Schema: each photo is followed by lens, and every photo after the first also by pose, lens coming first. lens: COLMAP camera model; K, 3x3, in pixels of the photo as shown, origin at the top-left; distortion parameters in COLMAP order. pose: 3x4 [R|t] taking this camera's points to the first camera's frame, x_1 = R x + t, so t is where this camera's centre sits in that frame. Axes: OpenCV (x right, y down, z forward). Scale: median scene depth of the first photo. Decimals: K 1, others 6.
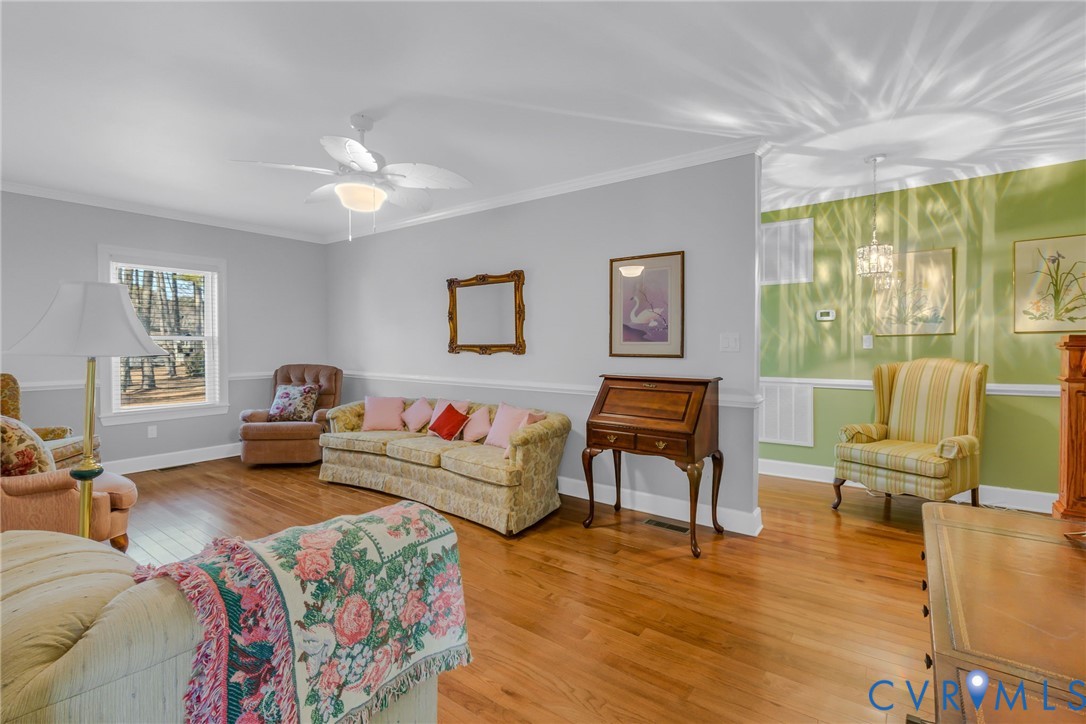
lens RADIAL K [[499.5, 0, 547.3], [0, 499.5, 348.5], [0, 0, 1]] dist [0.008859, 0.000111]
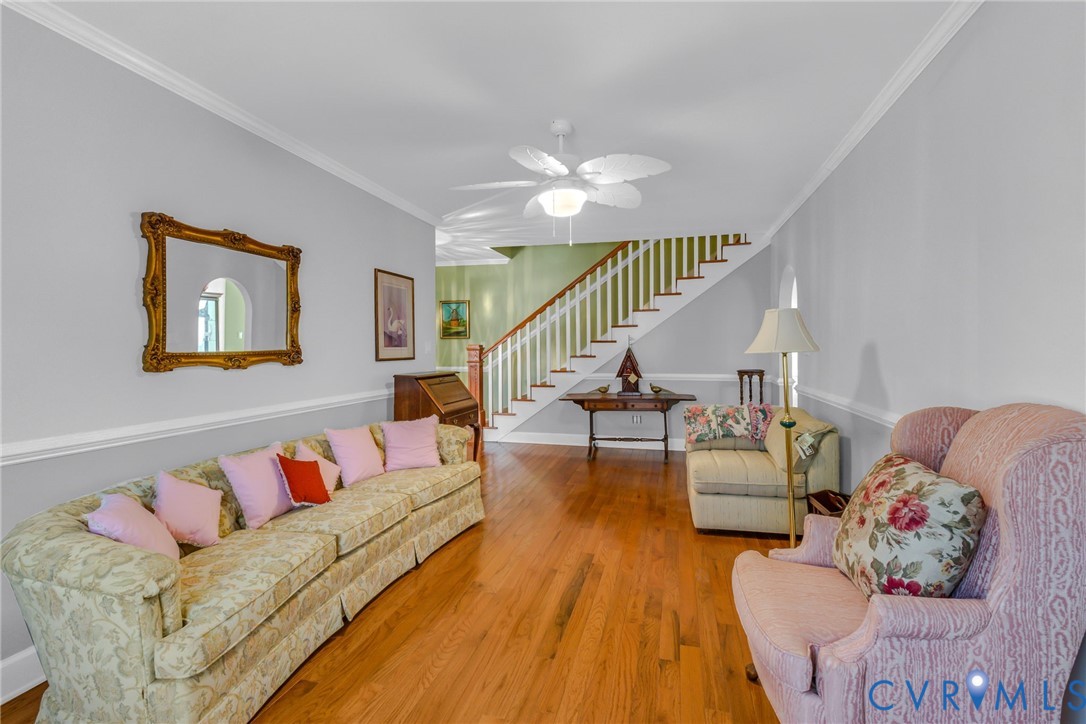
lens RADIAL K [[499.5, 0, 547.3], [0, 499.5, 348.5], [0, 0, 1]] dist [0.008859, 0.000111]
pose [[-0.392266, -0.000089, 0.919852, -0.860960], [0.017585, 0.999817, 0.007595, -0.010868], [-0.919684, 0.019155, -0.392192, 0.952220]]
